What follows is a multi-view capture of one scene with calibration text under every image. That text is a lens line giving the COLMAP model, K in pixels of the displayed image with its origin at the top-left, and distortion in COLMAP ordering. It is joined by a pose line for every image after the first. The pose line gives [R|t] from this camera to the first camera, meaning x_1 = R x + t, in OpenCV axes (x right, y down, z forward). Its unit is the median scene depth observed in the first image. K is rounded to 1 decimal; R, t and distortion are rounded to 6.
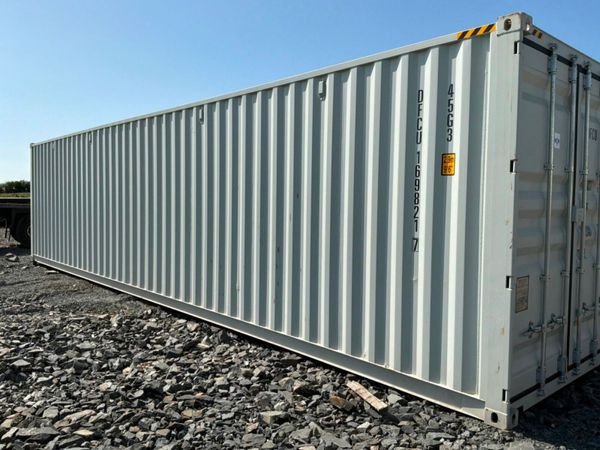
lens RADIAL K [[512.7, 0, 300.0], [0, 512.7, 225.0], [0, 0, 1]] dist [0.127401, -0.238645]
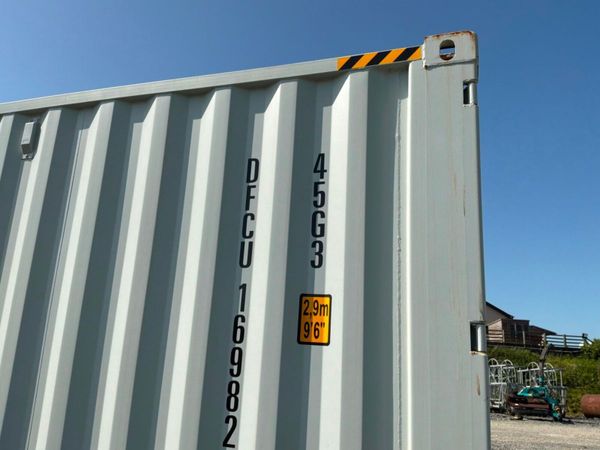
lens RADIAL K [[512.7, 0, 300.0], [0, 512.7, 225.0], [0, 0, 1]] dist [0.127401, -0.238645]
pose [[0.870181, 0.153756, 0.468129, 0.058081], [-0.018646, 0.959661, -0.280540, -0.070371], [-0.492380, 0.235392, 0.837946, 0.617007]]
